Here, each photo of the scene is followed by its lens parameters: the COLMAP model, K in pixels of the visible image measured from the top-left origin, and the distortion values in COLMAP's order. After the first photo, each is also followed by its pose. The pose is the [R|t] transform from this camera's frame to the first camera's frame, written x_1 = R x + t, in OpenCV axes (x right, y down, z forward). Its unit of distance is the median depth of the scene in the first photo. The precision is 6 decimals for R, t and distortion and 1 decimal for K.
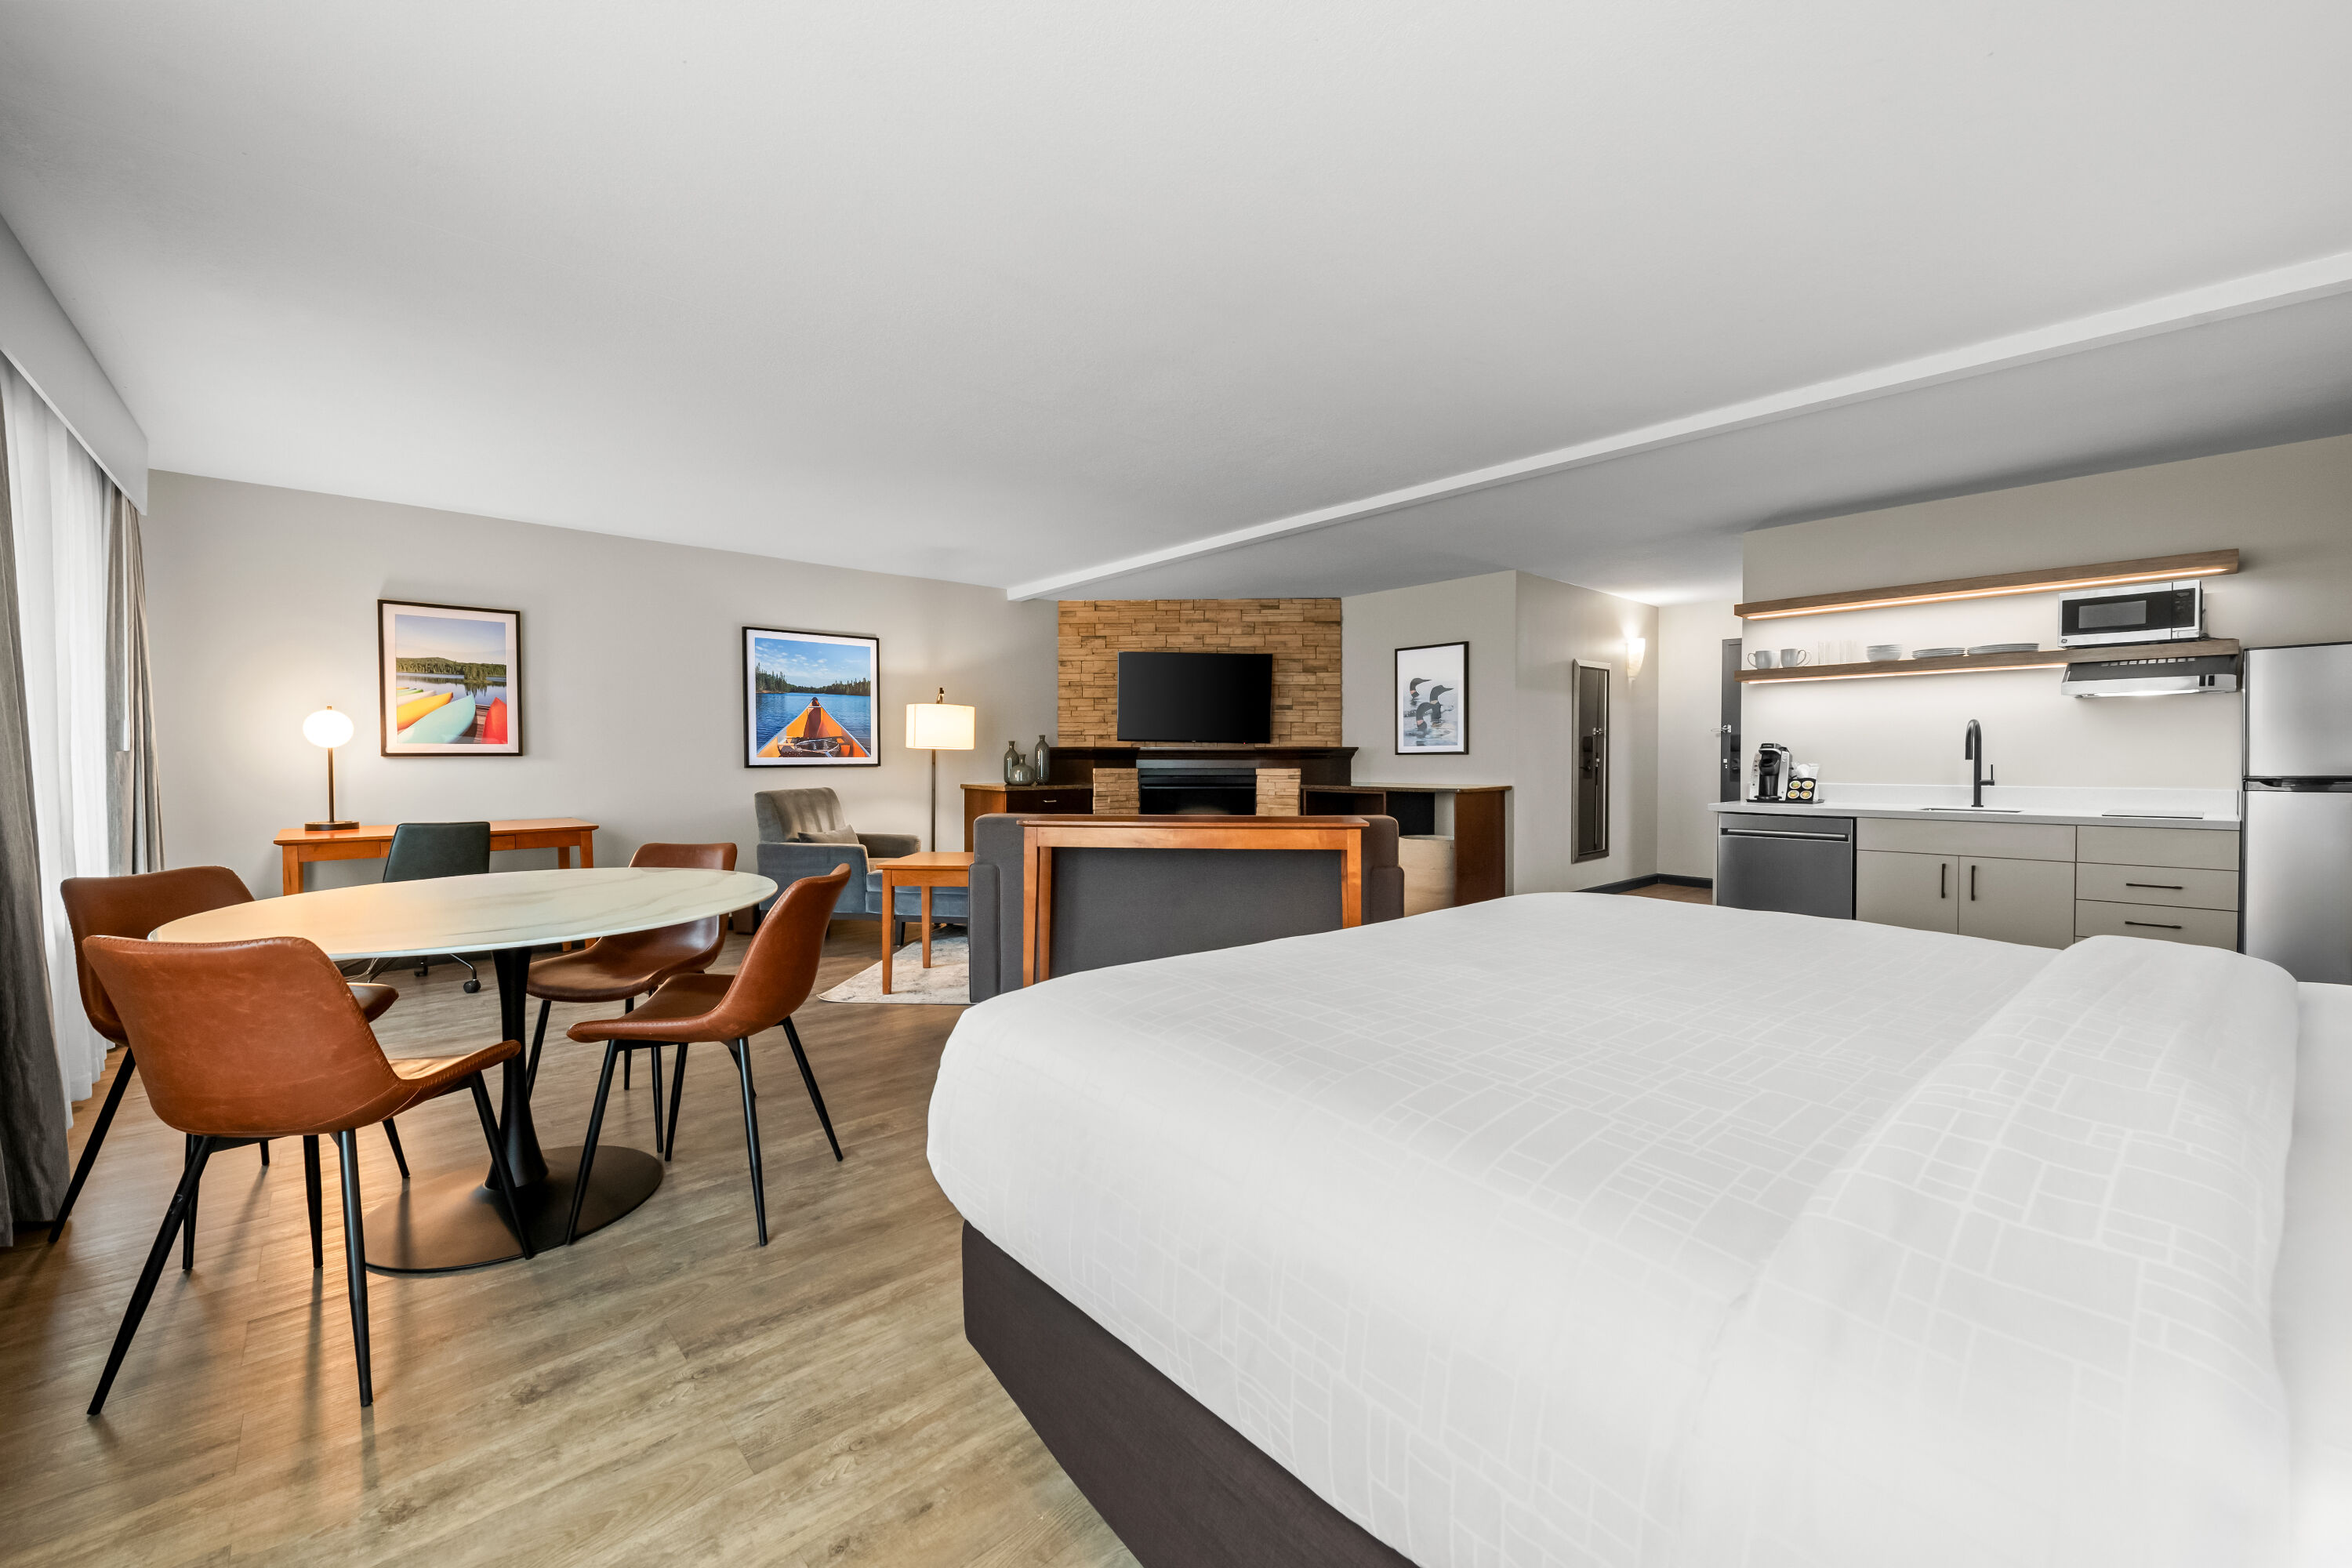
lens RADIAL K [[976.7, 0, 1176.0], [0, 976.7, 784.0], [0, 0, 1]] dist [0.000159, 0.000014]
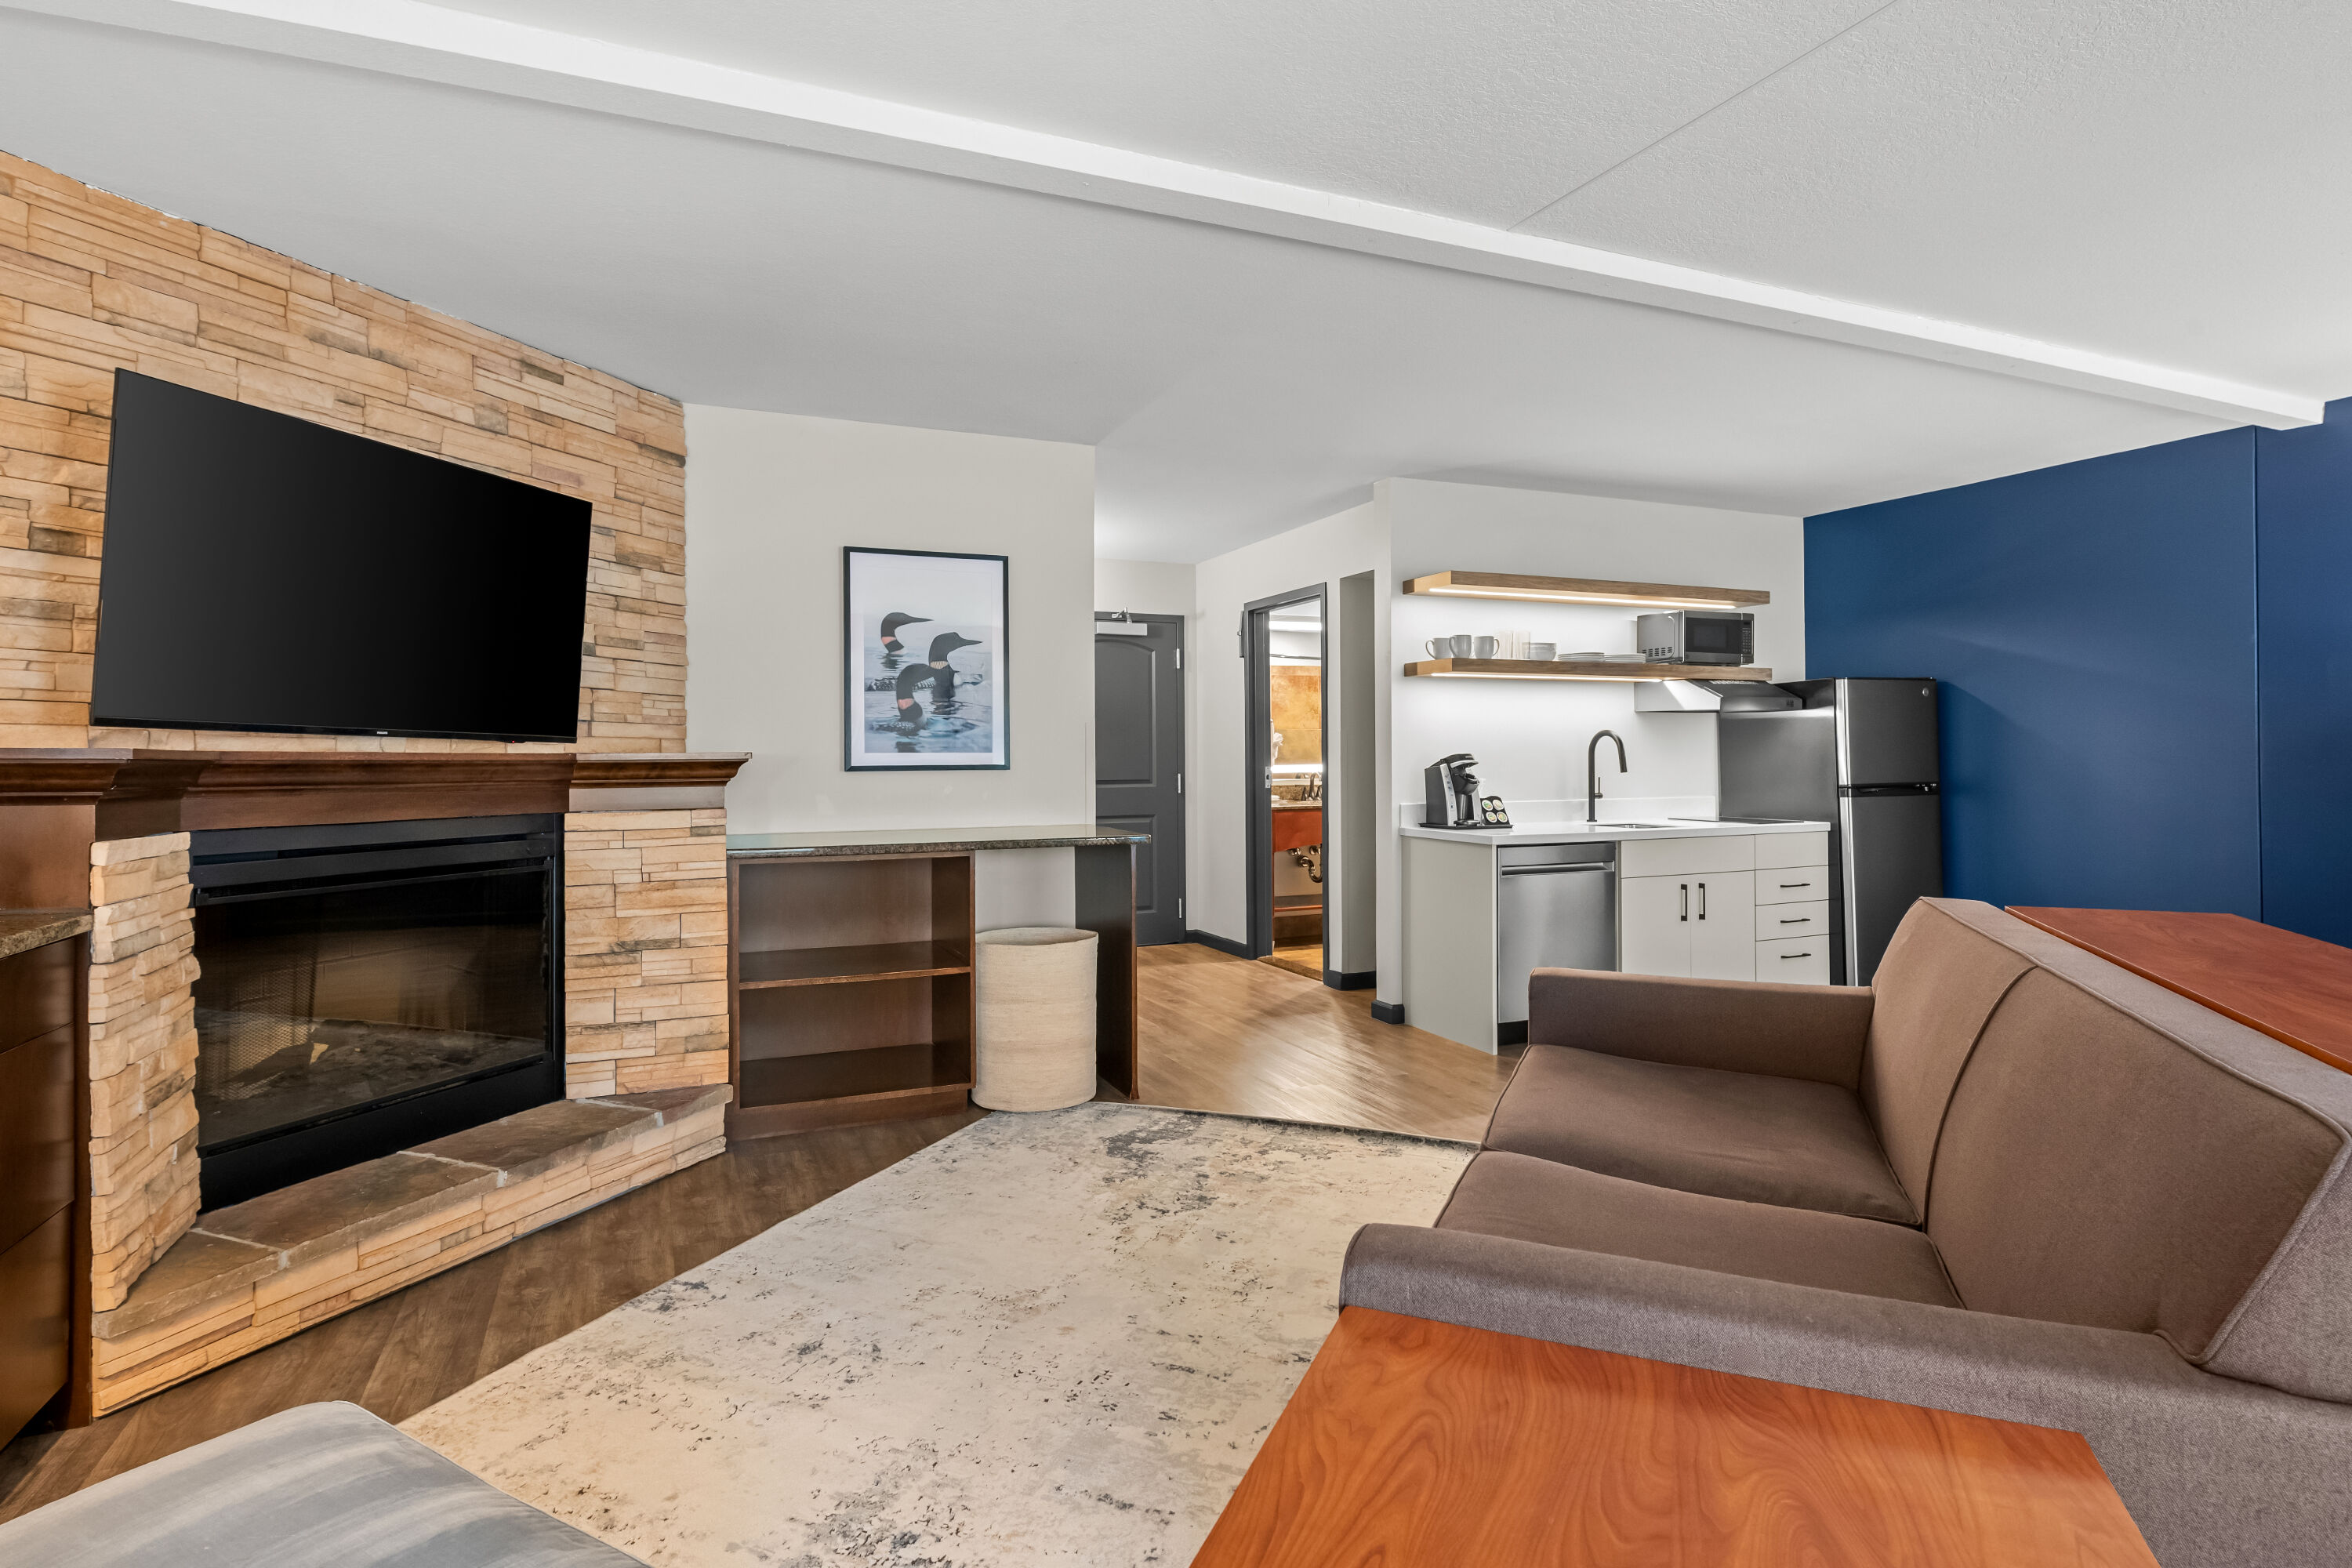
lens RADIAL K [[1202.0, 0, 1180.7], [0, 1202.0, 753.7], [0, 0, 1]] dist [0.001694, -0.000292]
pose [[0.311962, 0.002958, 0.950090, -0.272503], [0.028791, 0.999506, -0.012566, -0.026044], [-0.949658, 0.031274, 0.311723, 0.666117]]
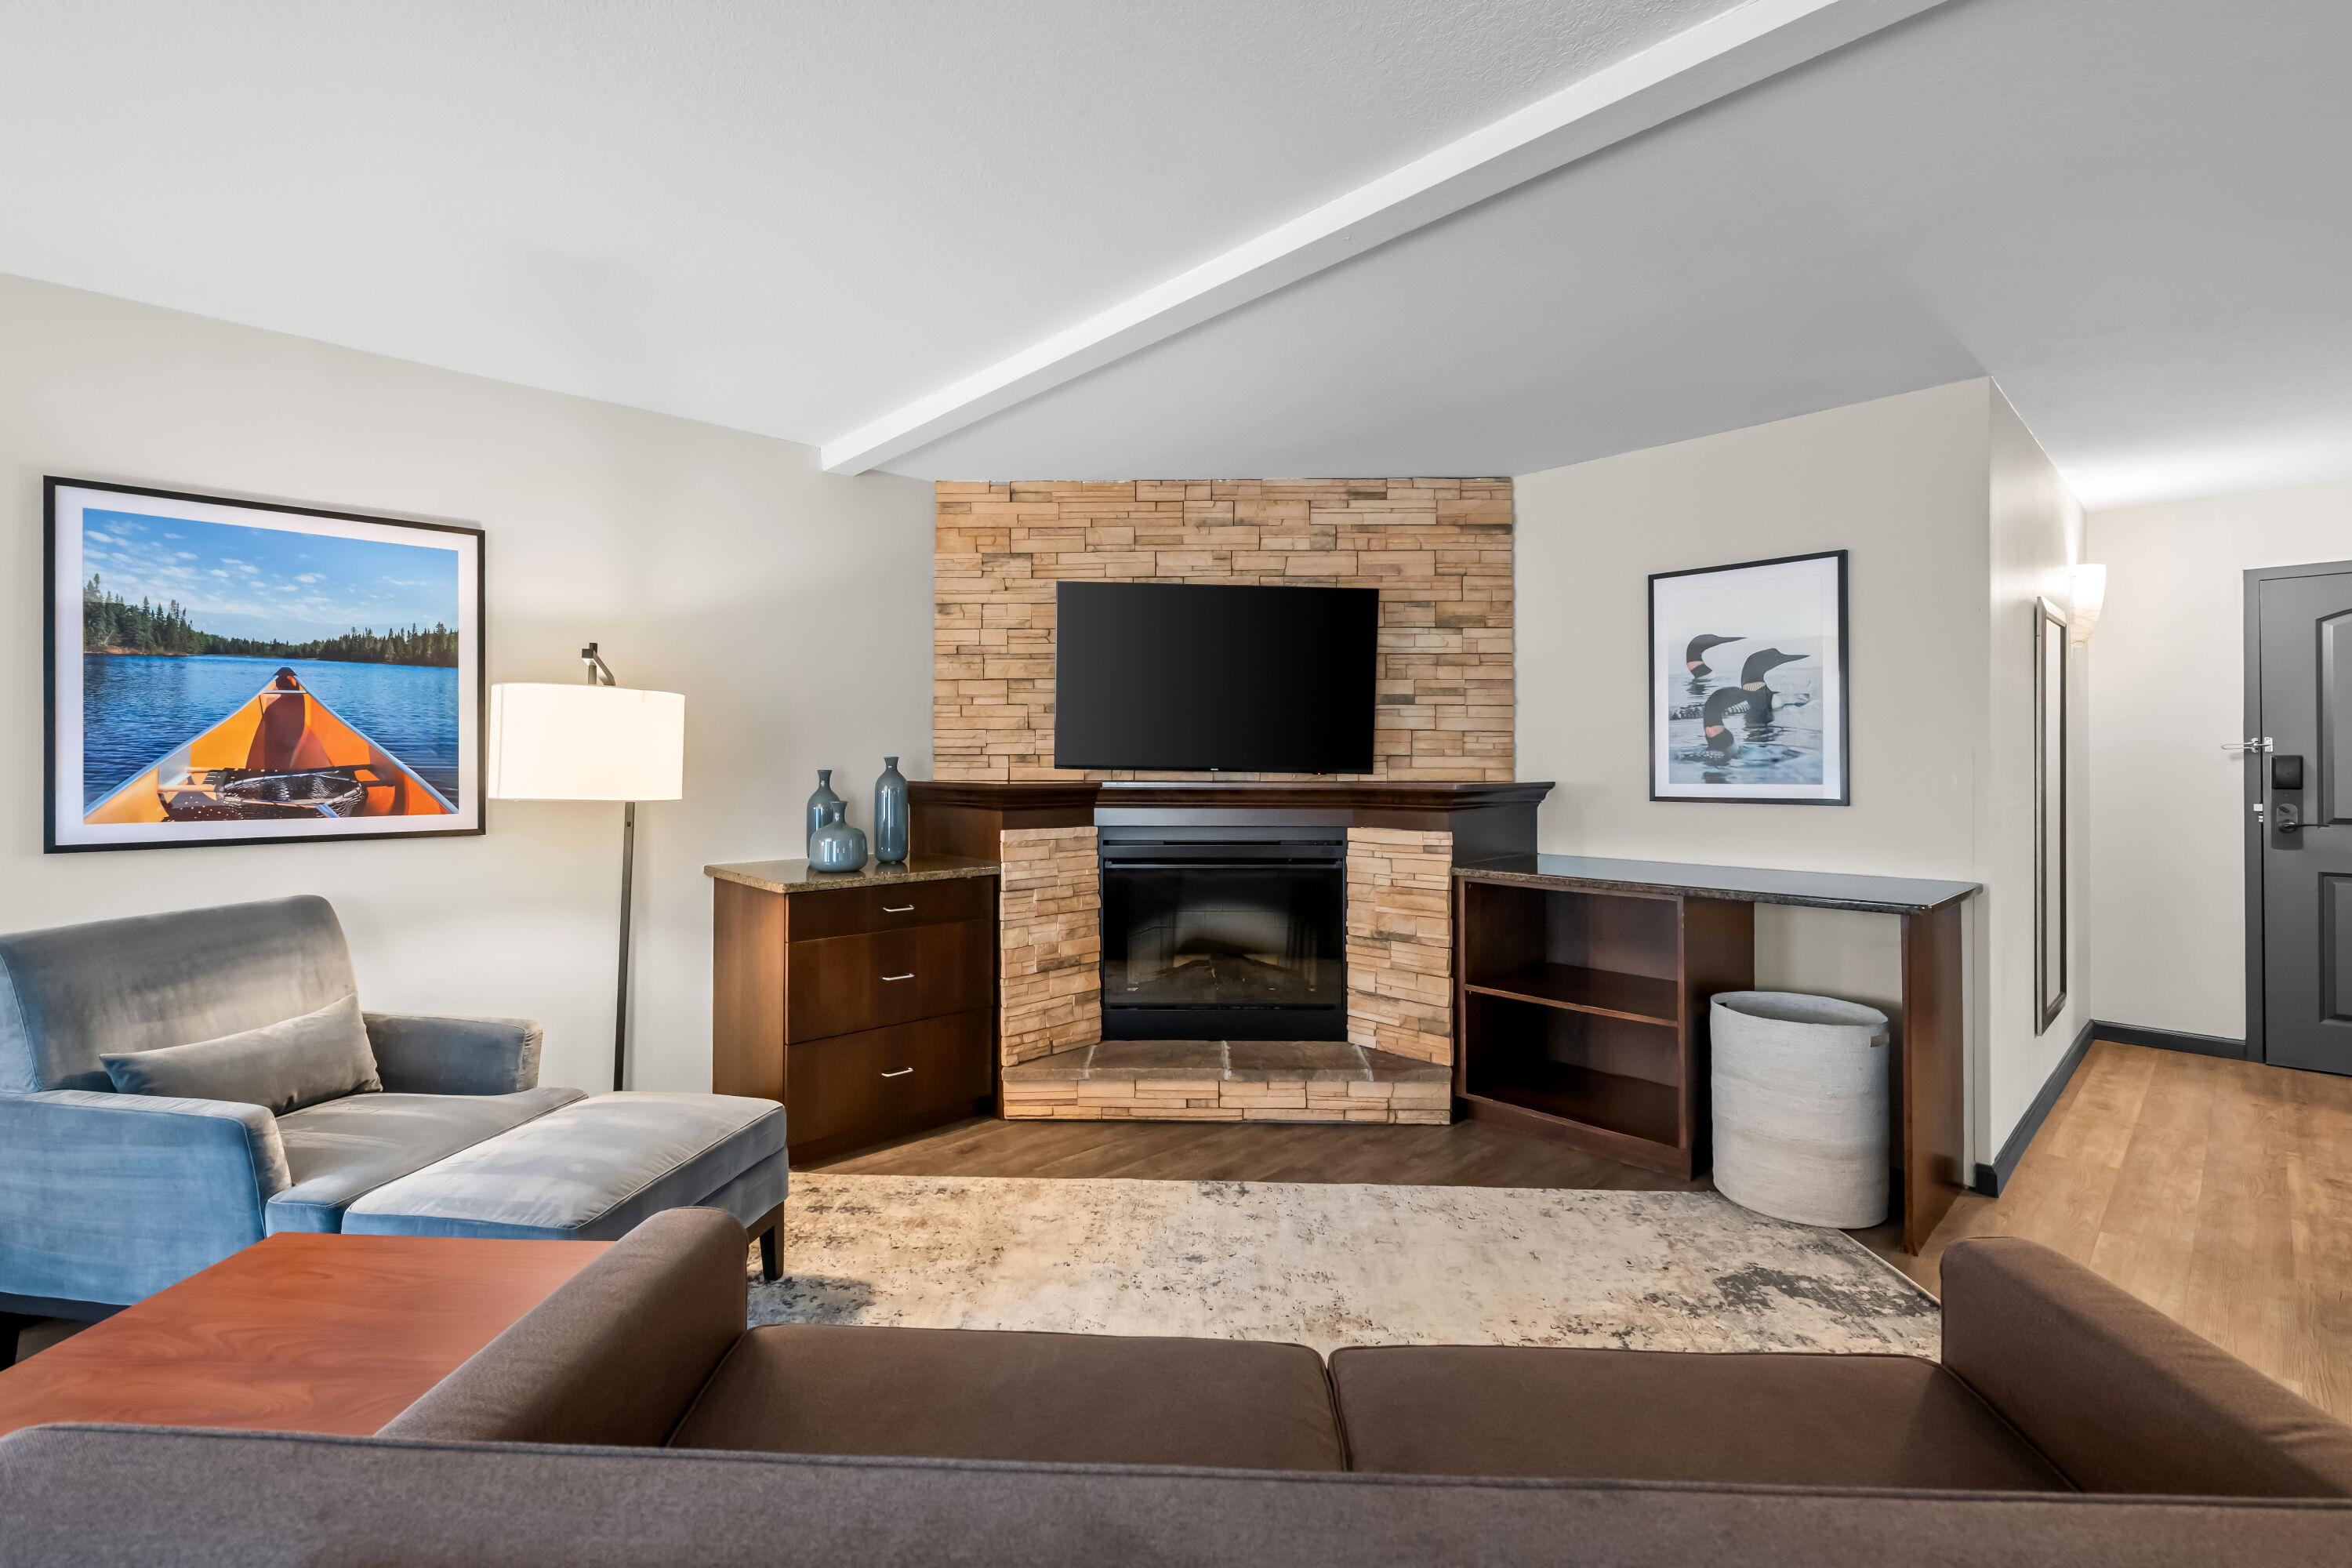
lens RADIAL K [[1056.7, 0, 1170.3], [0, 1056.7, 761.7], [0, 0, 1]] dist [0.007768, 0.000196]
pose [[0.999678, 0.000600, 0.025377, -0.017099], [0.000080, 0.999641, -0.026791, -0.034801], [-0.025384, 0.026784, 0.999319, 0.499204]]
